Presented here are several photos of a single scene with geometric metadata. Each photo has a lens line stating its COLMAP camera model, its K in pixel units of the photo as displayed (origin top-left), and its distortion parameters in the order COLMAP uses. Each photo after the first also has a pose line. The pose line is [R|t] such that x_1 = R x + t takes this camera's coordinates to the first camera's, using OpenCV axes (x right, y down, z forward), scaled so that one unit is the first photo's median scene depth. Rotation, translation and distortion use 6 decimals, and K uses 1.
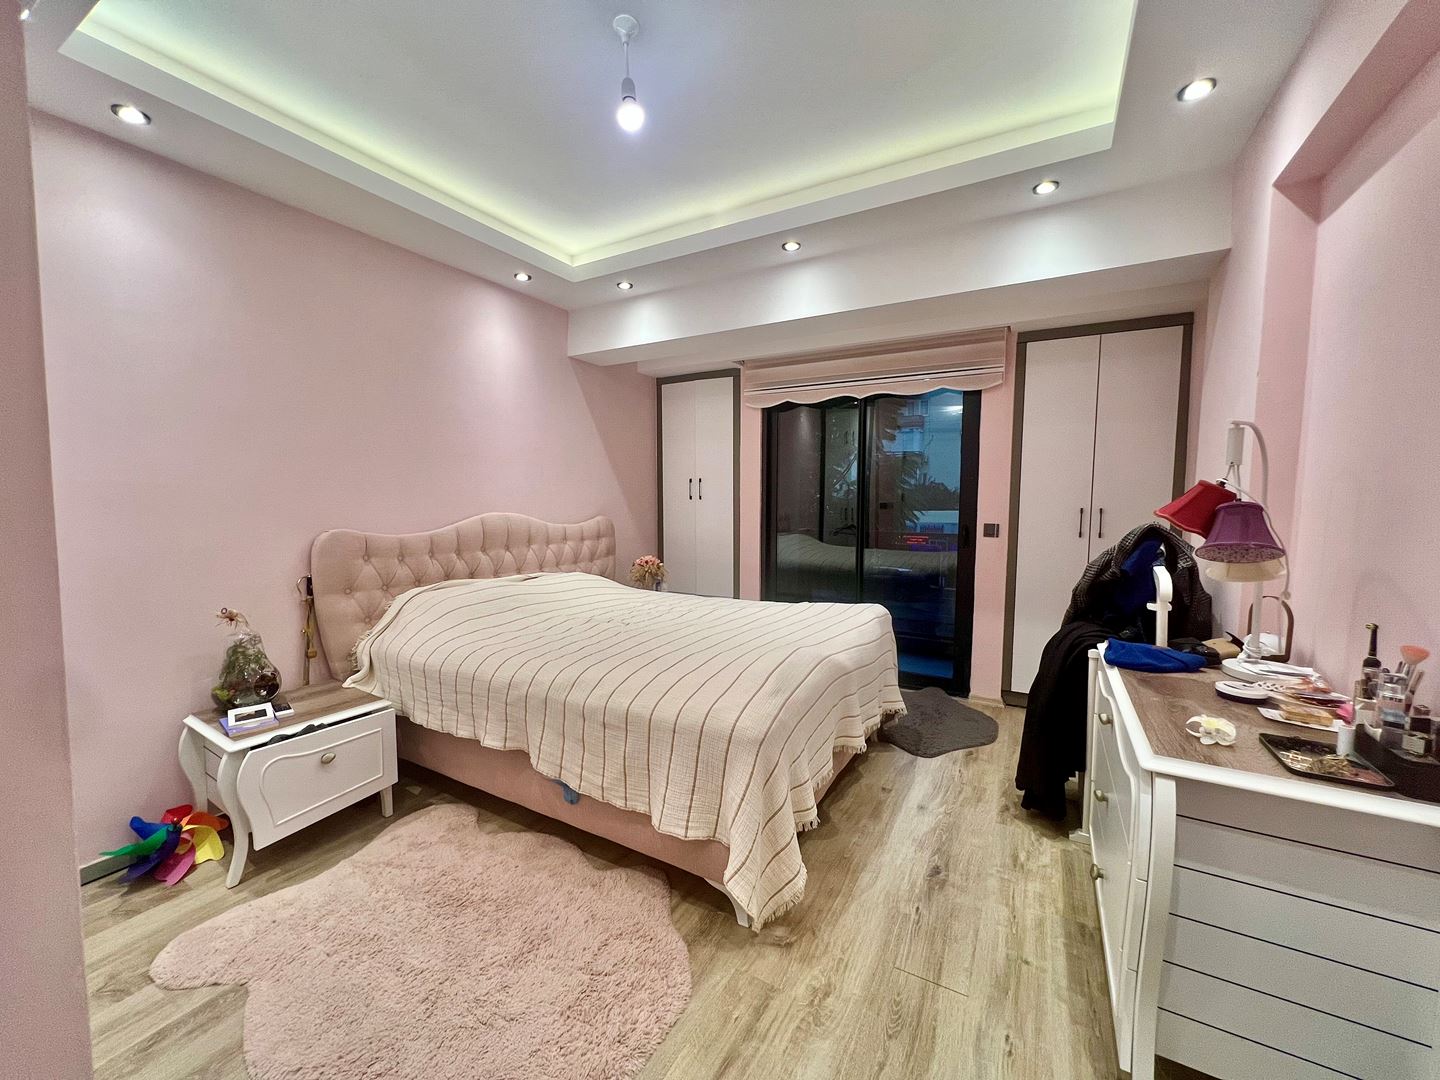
lens RADIAL K [[572.5, 0, 716.4], [0, 572.5, 536.6], [0, 0, 1]] dist [-0.001400, -0.000377]
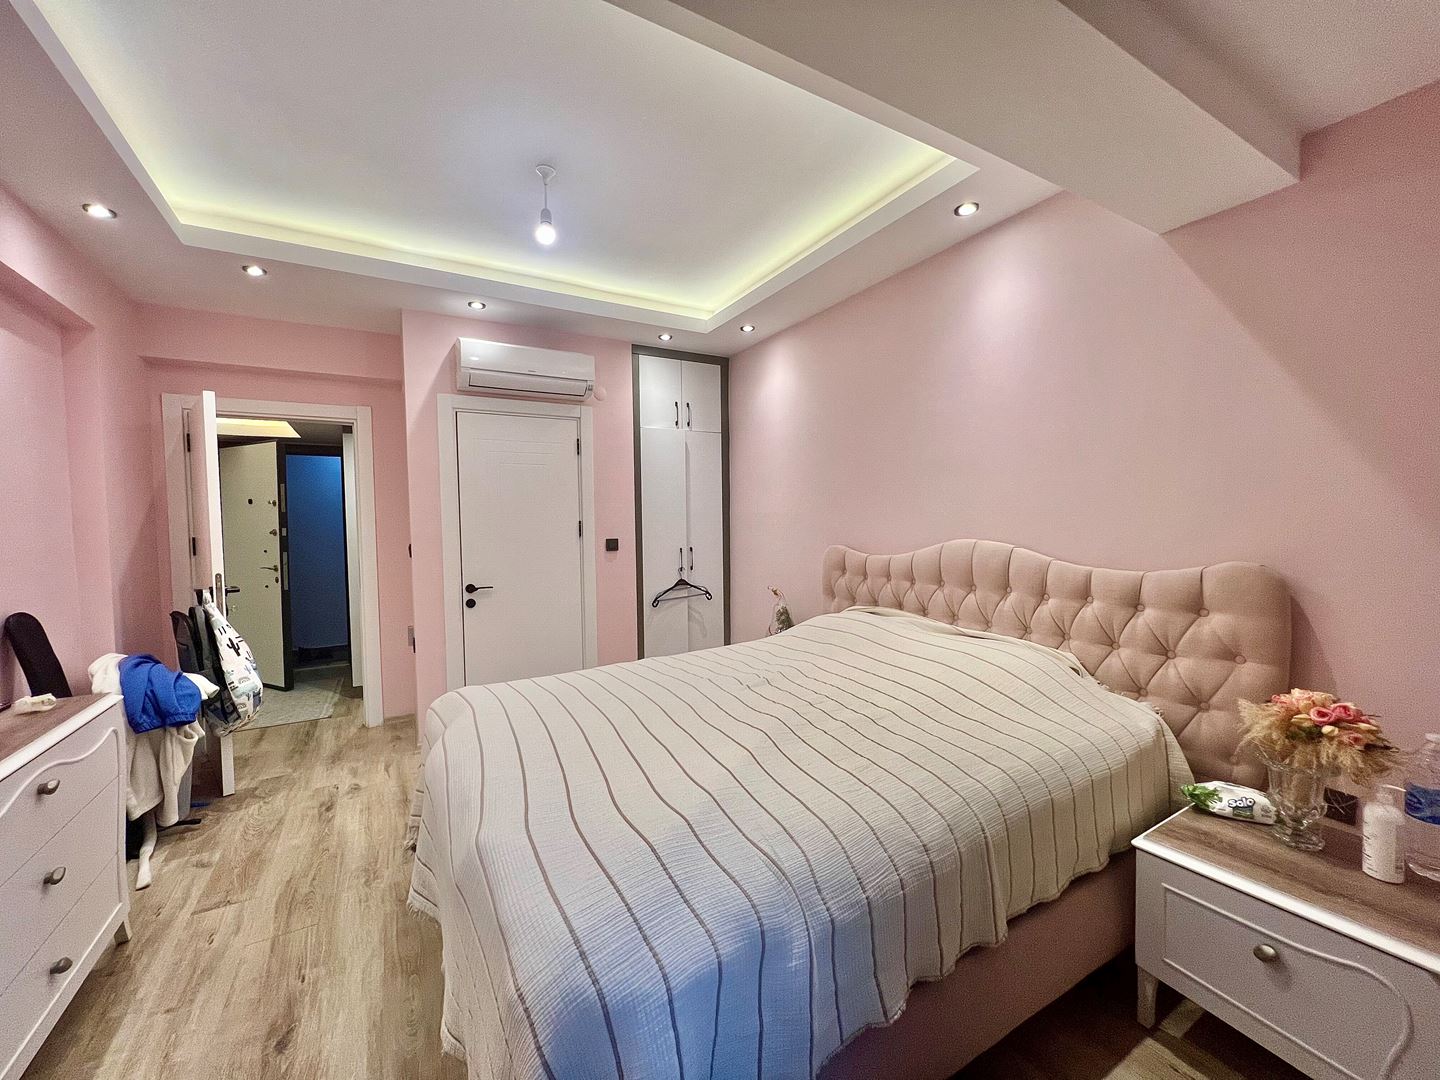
lens RADIAL K [[572.5, 0, 716.4], [0, 572.5, 536.6], [0, 0, 1]] dist [-0.001400, -0.000377]
pose [[-0.500845, 0.035091, -0.864826, 0.714988], [-0.047104, 0.996592, 0.067717, -0.133868], [0.864255, 0.074652, -0.497485, 1.795093]]
